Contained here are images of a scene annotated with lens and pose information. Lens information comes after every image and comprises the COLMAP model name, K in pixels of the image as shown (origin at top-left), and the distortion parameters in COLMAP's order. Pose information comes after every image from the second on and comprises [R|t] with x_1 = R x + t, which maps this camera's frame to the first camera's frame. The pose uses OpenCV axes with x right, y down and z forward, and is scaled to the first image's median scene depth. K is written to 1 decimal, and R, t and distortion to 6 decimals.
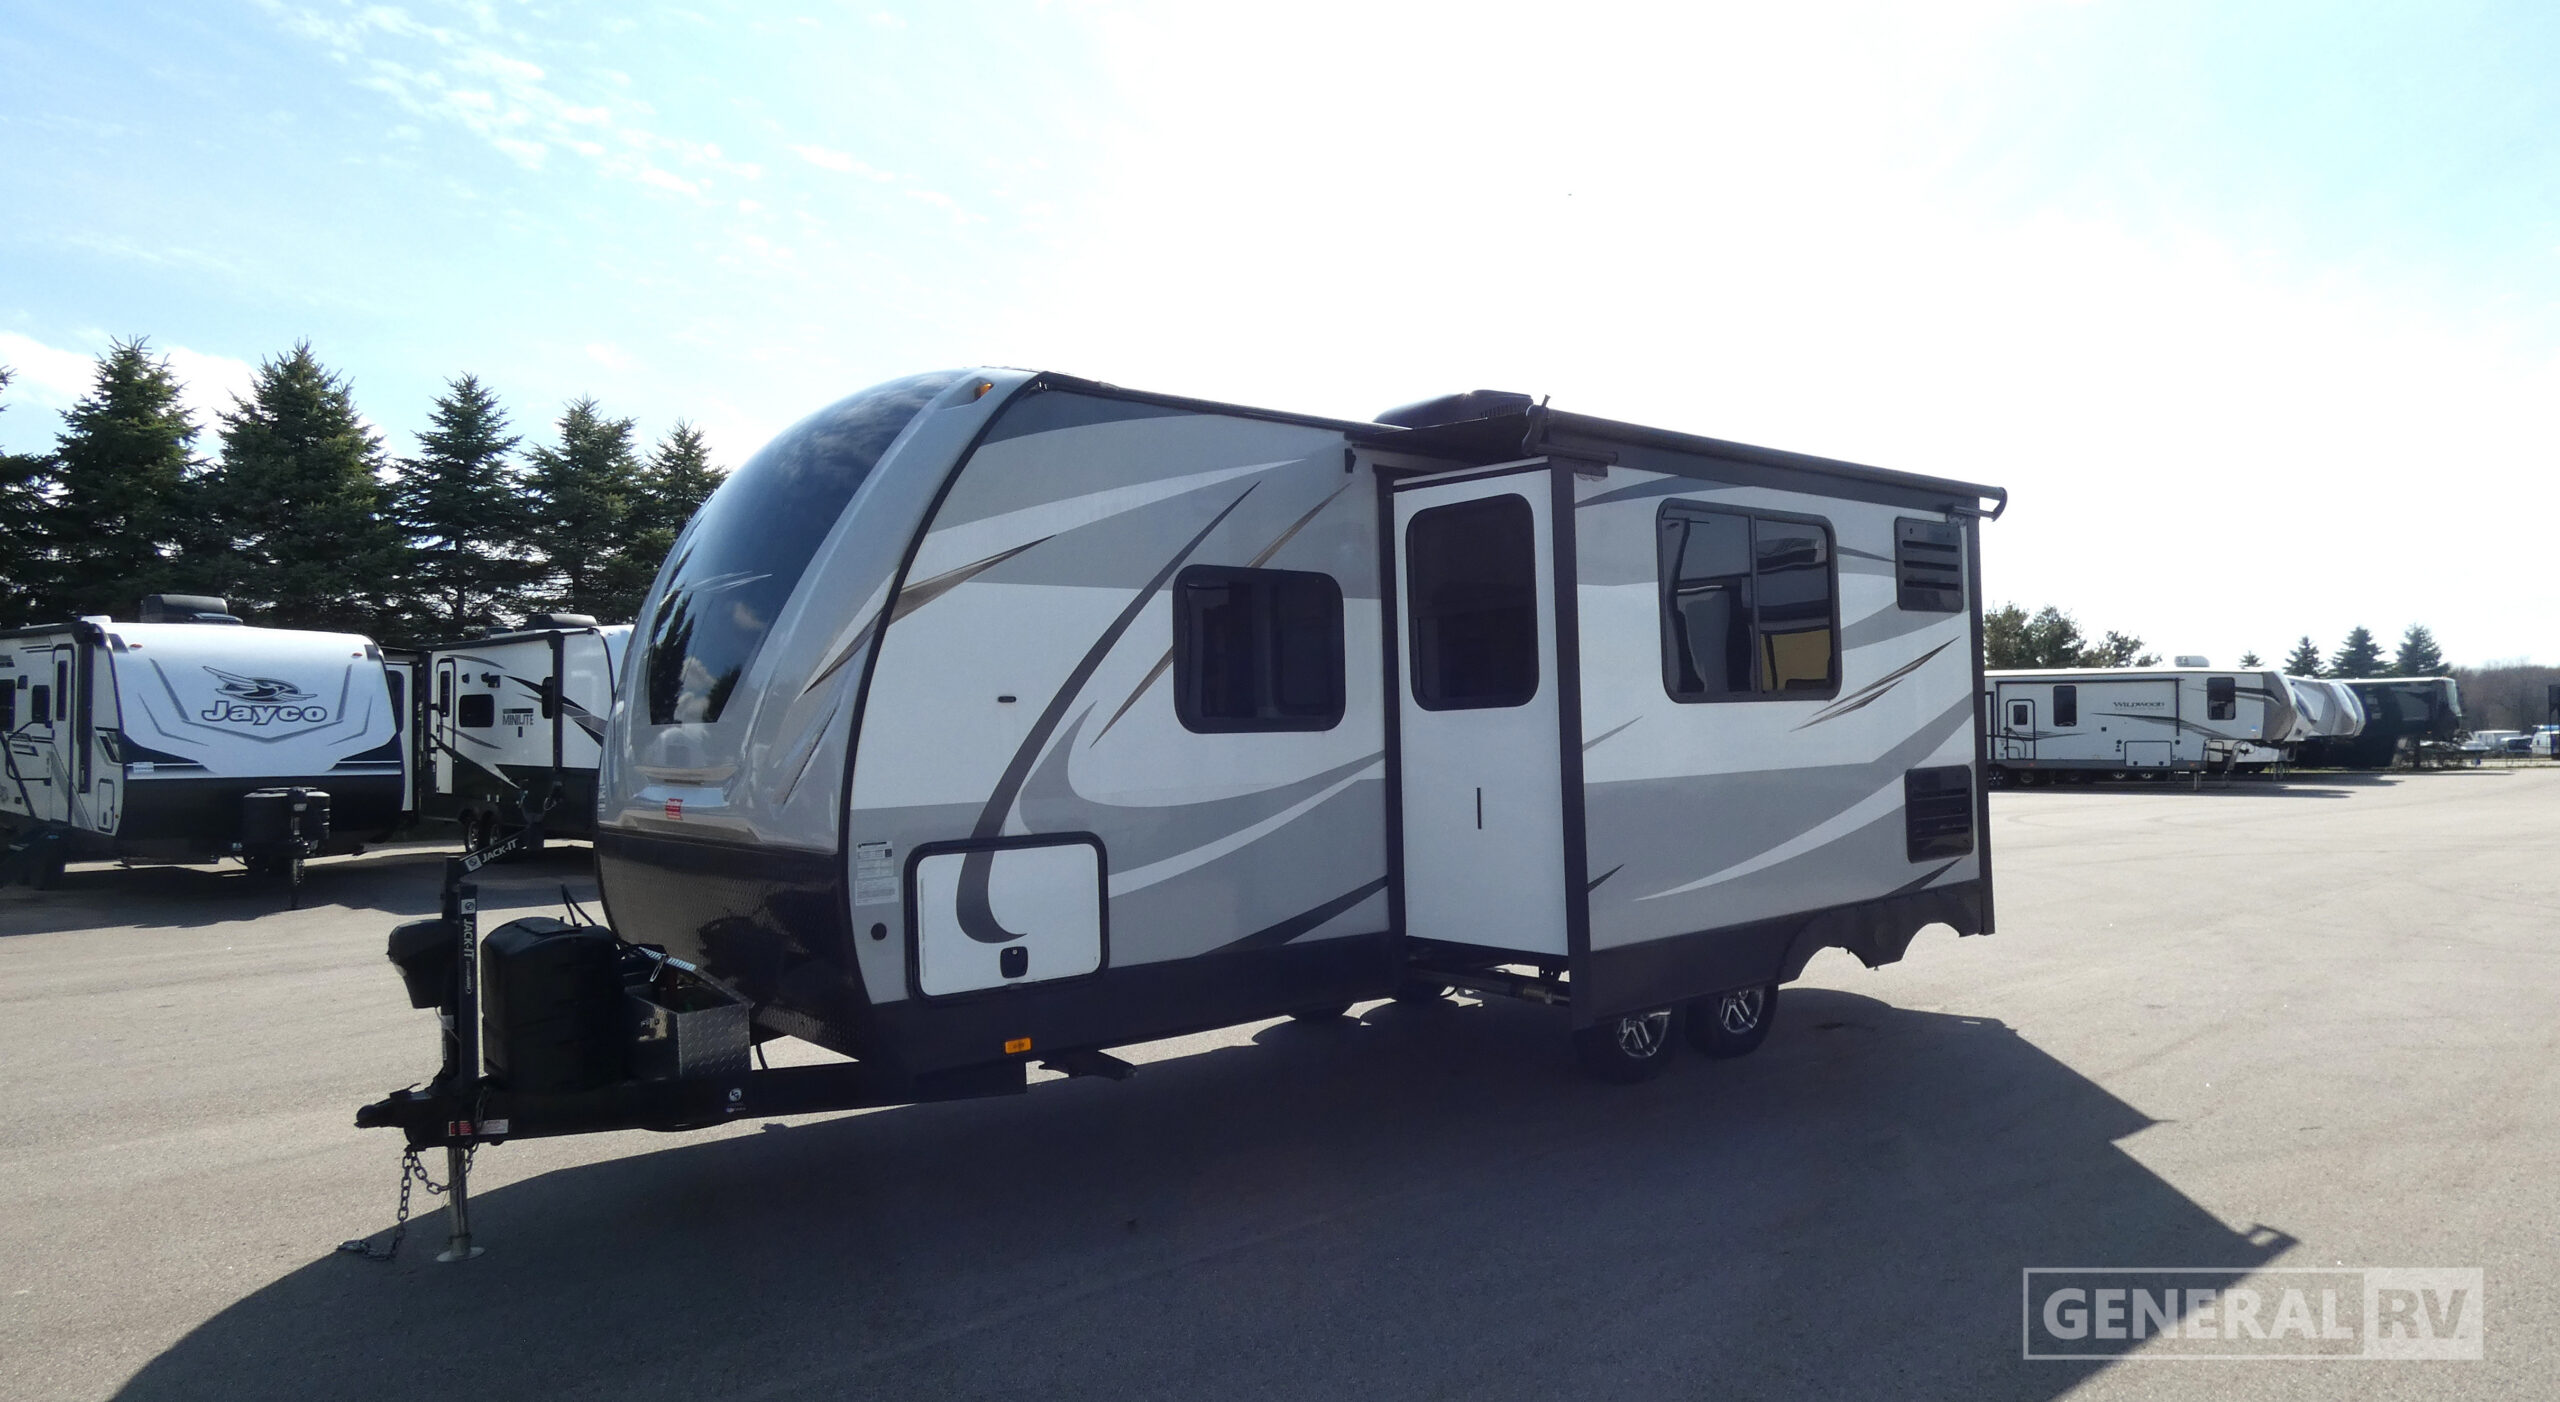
lens RADIAL K [[1609.2, 0, 1280.0], [0, 1609.2, 701.0], [0, 0, 1]] dist [-0.010645, -0.001639]
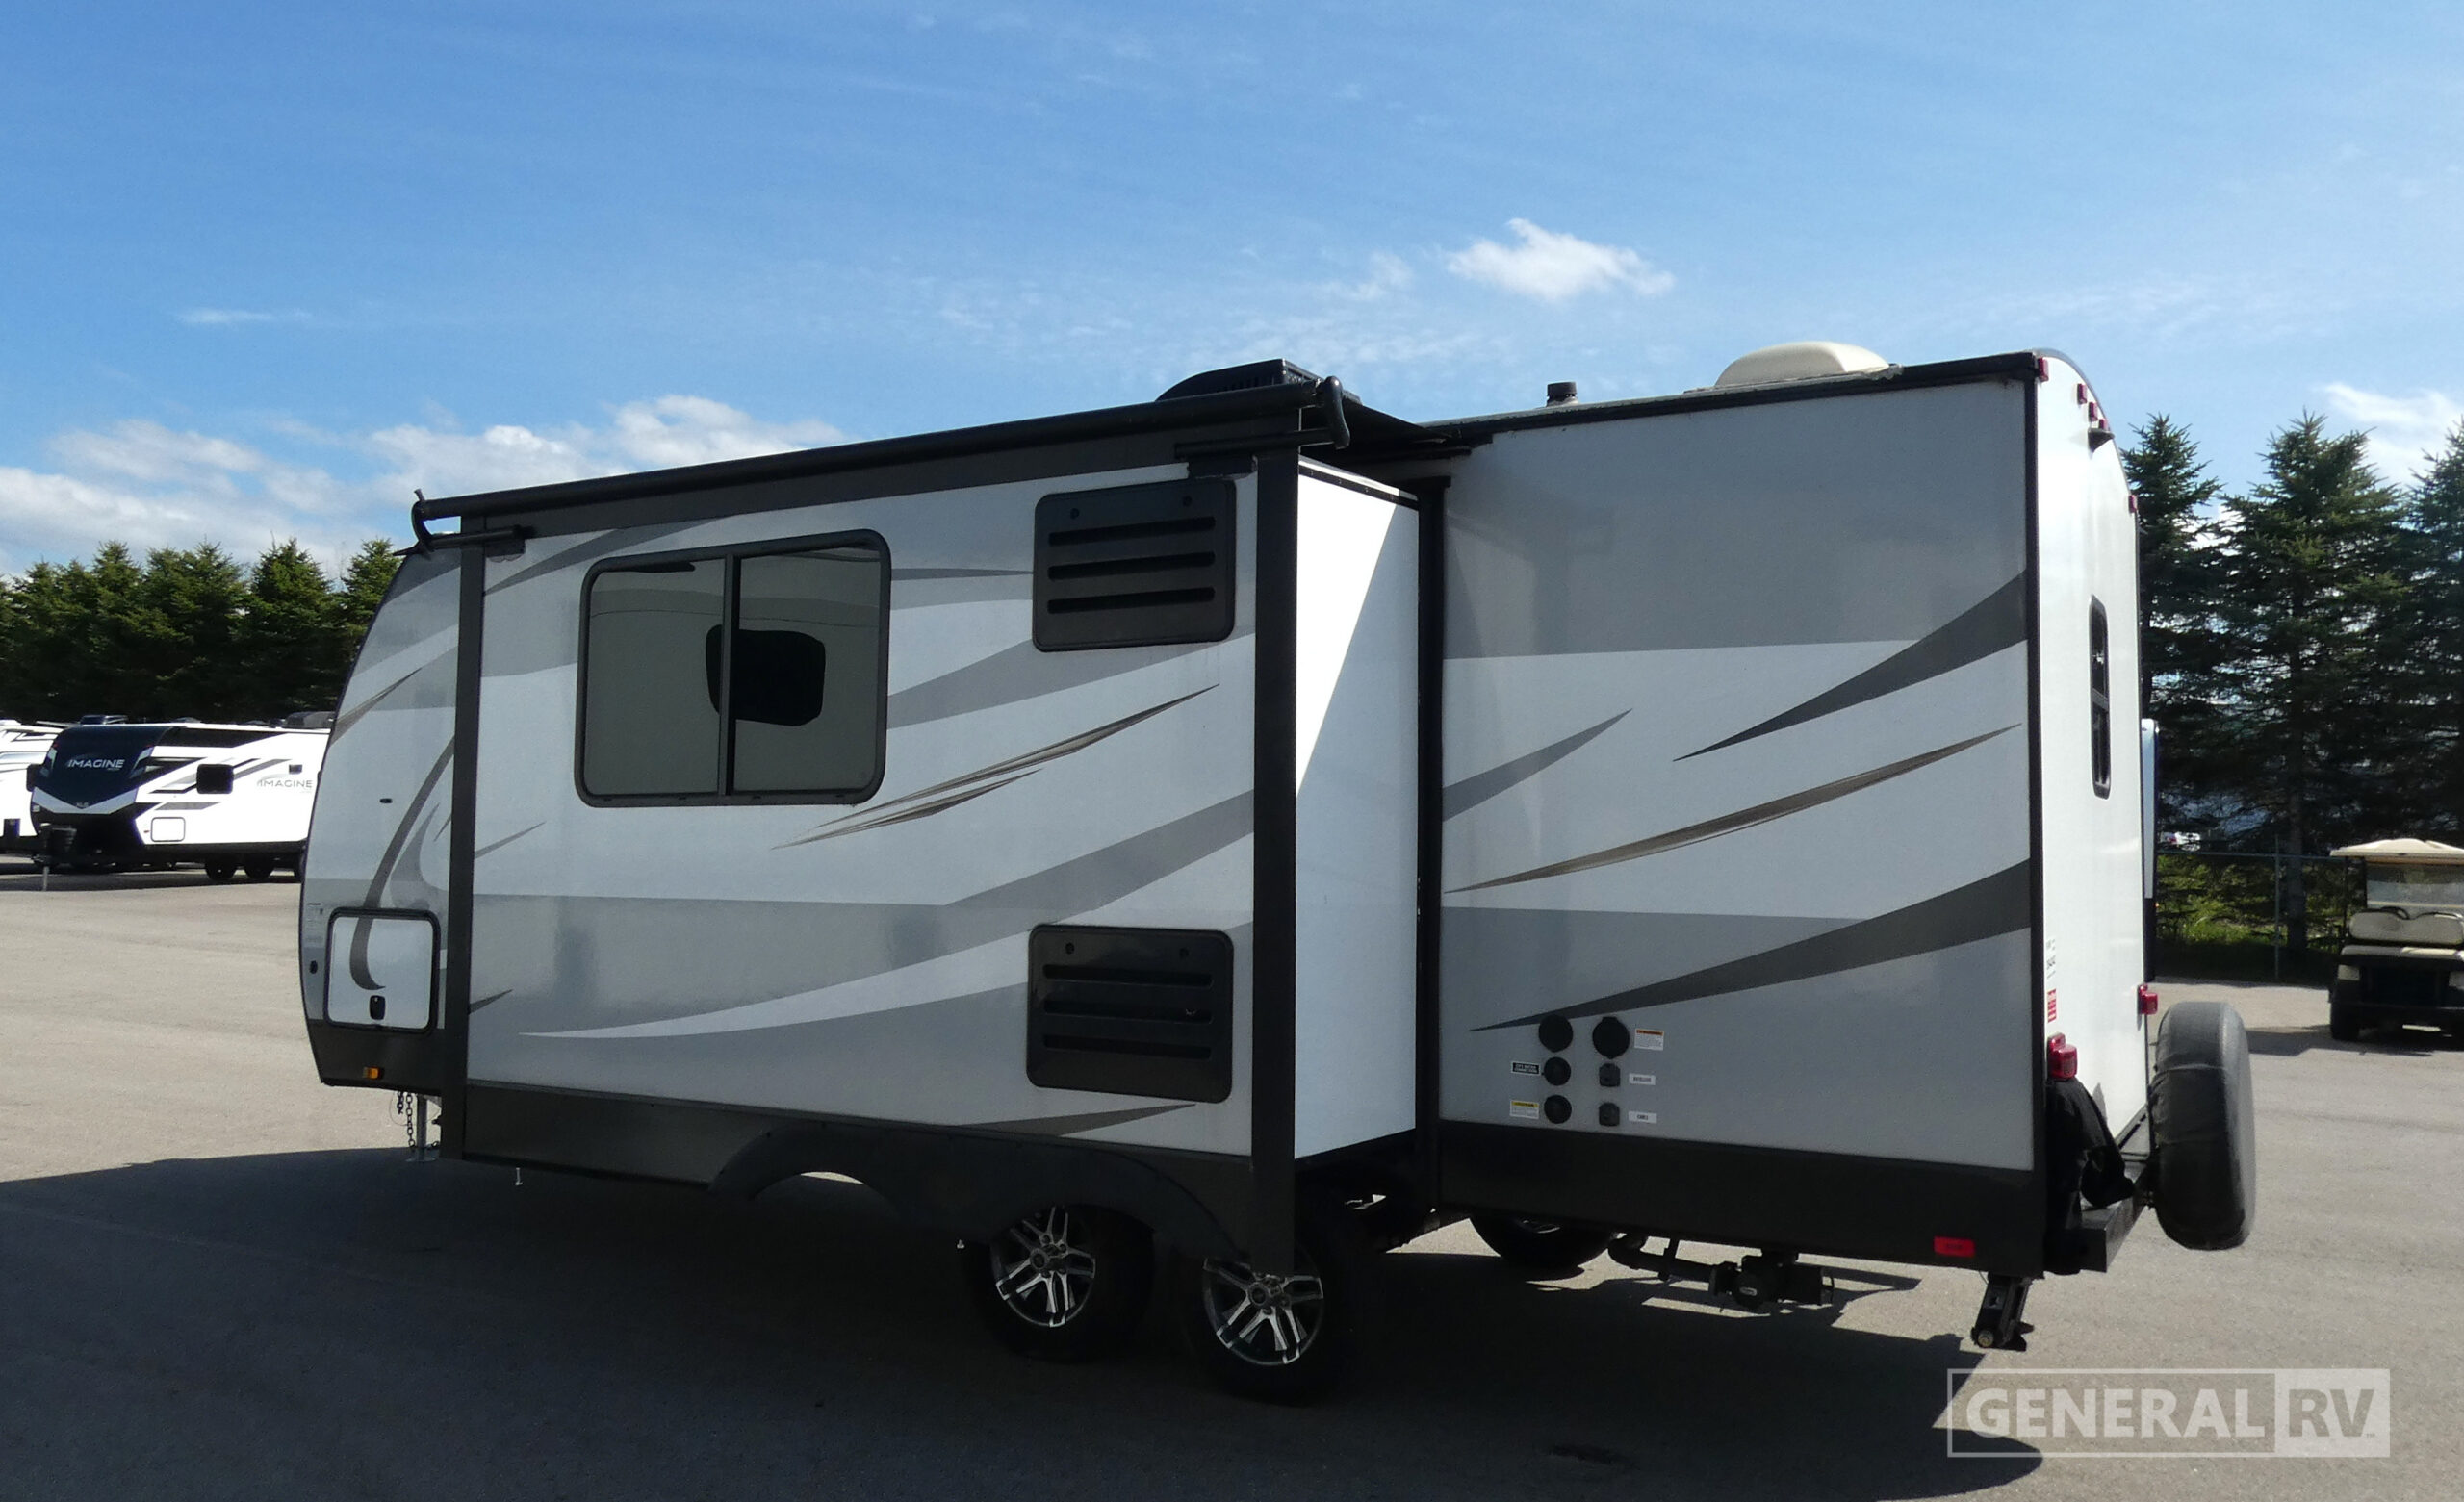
lens RADIAL K [[1988.2, 0, 1232.0], [0, 1988.2, 751.0], [0, 0, 1]] dist [0.039829, 0.000387]
pose [[0.270925, -0.026789, -0.962228, 1.199360], [-0.006358, 0.999541, -0.029618, 0.000982], [0.962580, 0.014142, 0.270630, 0.939371]]
